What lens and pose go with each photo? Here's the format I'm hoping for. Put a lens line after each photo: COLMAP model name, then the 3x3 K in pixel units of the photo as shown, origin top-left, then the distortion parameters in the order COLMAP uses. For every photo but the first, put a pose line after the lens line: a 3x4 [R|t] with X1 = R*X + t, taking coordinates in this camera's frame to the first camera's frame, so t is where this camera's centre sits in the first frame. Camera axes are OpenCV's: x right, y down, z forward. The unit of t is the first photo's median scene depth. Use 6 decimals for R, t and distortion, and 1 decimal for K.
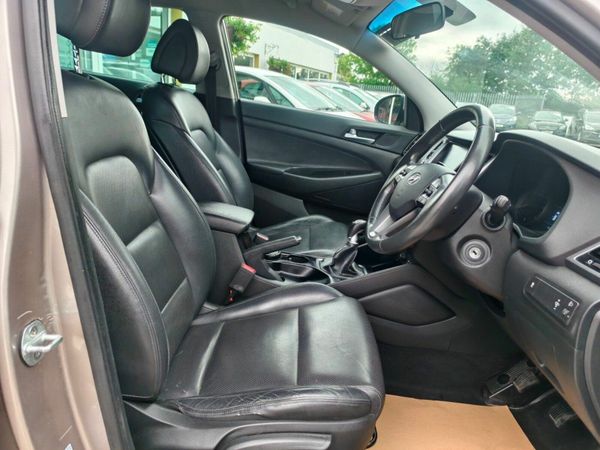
lens RADIAL K [[421.3, 0, 303.8], [0, 421.3, 222.7], [0, 0, 1]] dist [0.011411, -0.011558]
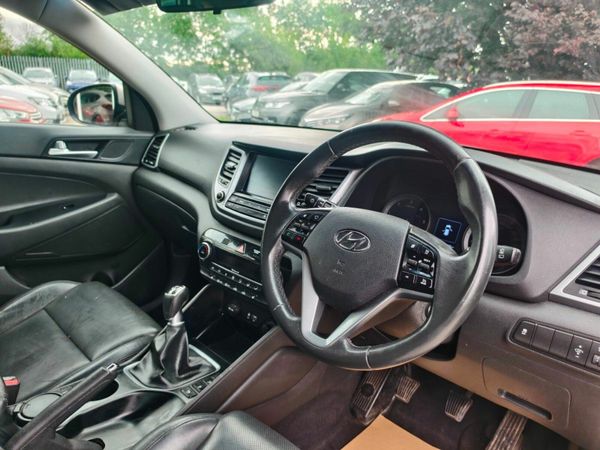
lens RADIAL K [[421.3, 0, 302.2], [0, 421.3, 226.7], [0, 0, 1]] dist [0.011411, -0.011558]
pose [[0.676310, -0.284404, 0.679500, -0.112809], [0.229022, 0.957926, 0.172991, -0.120236], [-0.700110, 0.038625, 0.712989, 0.266796]]
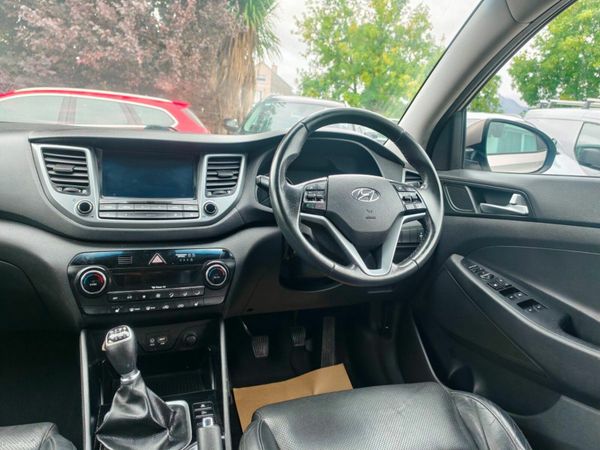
lens RADIAL K [[421.3, 0, 299.5], [0, 421.3, 221.5], [0, 0, 1]] dist [0.011411, -0.011558]
pose [[-0.291815, -0.313172, 0.903752, -0.202307], [0.180949, 0.909739, 0.373673, -0.167105], [-0.939203, 0.272576, -0.208807, 0.485992]]
